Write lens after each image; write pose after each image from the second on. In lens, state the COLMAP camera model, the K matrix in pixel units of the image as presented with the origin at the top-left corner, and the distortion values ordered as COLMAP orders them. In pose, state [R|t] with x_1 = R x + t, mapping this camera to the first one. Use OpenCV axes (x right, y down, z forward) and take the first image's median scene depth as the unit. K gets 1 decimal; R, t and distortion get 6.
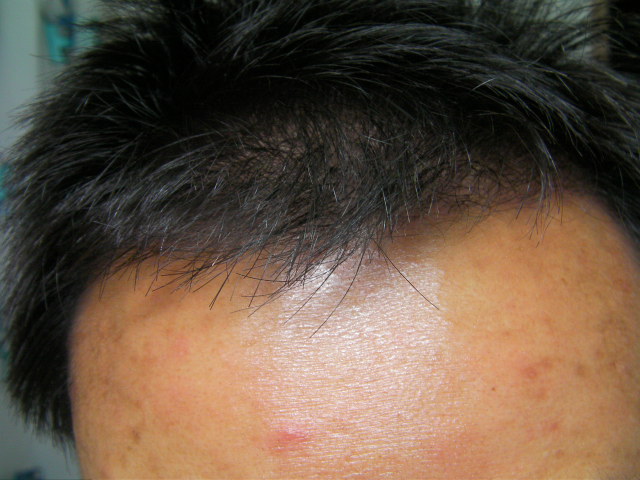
lens RADIAL K [[714.3, 0, 320.0], [0, 714.3, 240.0], [0, 0, 1]] dist [-0.022381, -0.008257]
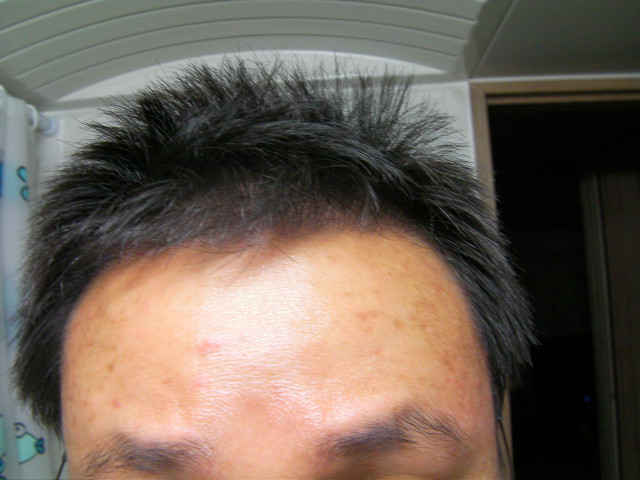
lens RADIAL K [[703.1, 0, 320.0], [0, 703.1, 240.0], [0, 0, 1]] dist [0.012186, 0.008190]
pose [[0.998648, 0.010025, 0.050997, 0.107856], [0.002500, 0.970819, -0.239798, 0.370599], [-0.051913, 0.239602, 0.969482, -0.547175]]
